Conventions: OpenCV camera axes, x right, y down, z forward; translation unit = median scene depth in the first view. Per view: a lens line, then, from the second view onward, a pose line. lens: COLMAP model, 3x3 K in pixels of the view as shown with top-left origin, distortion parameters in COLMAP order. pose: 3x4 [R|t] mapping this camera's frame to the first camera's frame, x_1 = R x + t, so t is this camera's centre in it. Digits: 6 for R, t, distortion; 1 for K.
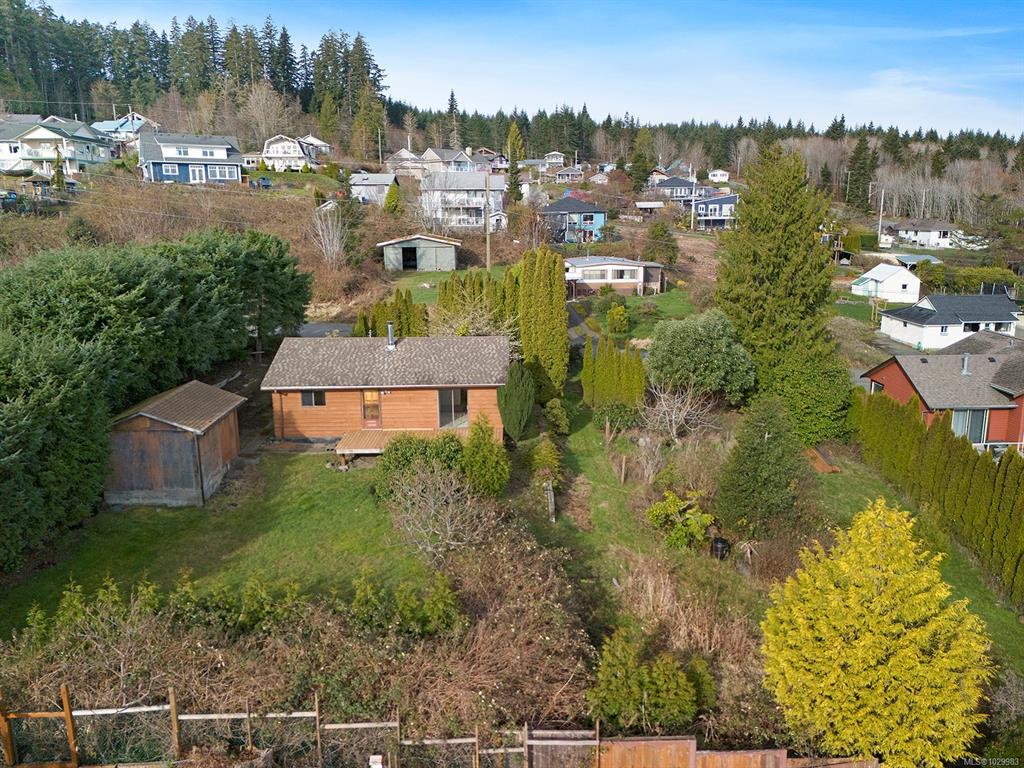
lens RADIAL K [[785.8, 0, 509.4], [0, 785.8, 384.3], [0, 0, 1]] dist [0.072937, -0.055055]
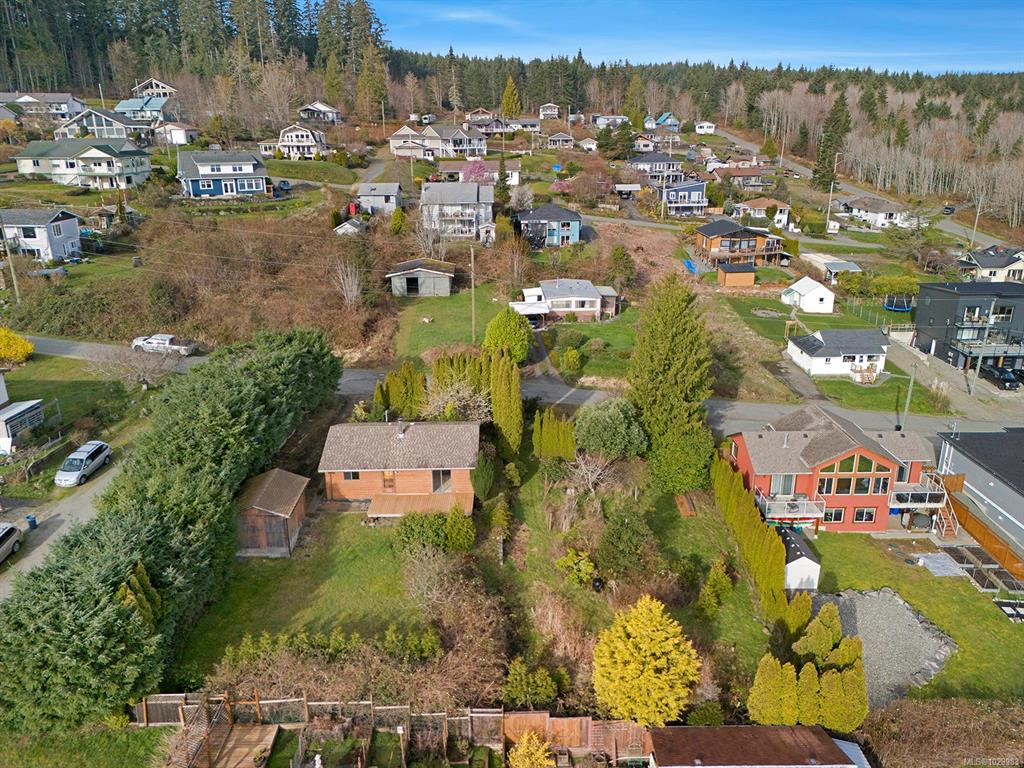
lens RADIAL K [[763.5, 0, 512.0], [0, 763.5, 384.0], [0, 0, 1]] dist [0.084079, -0.083253]
pose [[0.999990, 0.004229, 0.001684, 0.036631], [-0.004390, 0.993821, 0.110905, -0.188954], [-0.001205, -0.110911, 0.993830, -0.275125]]
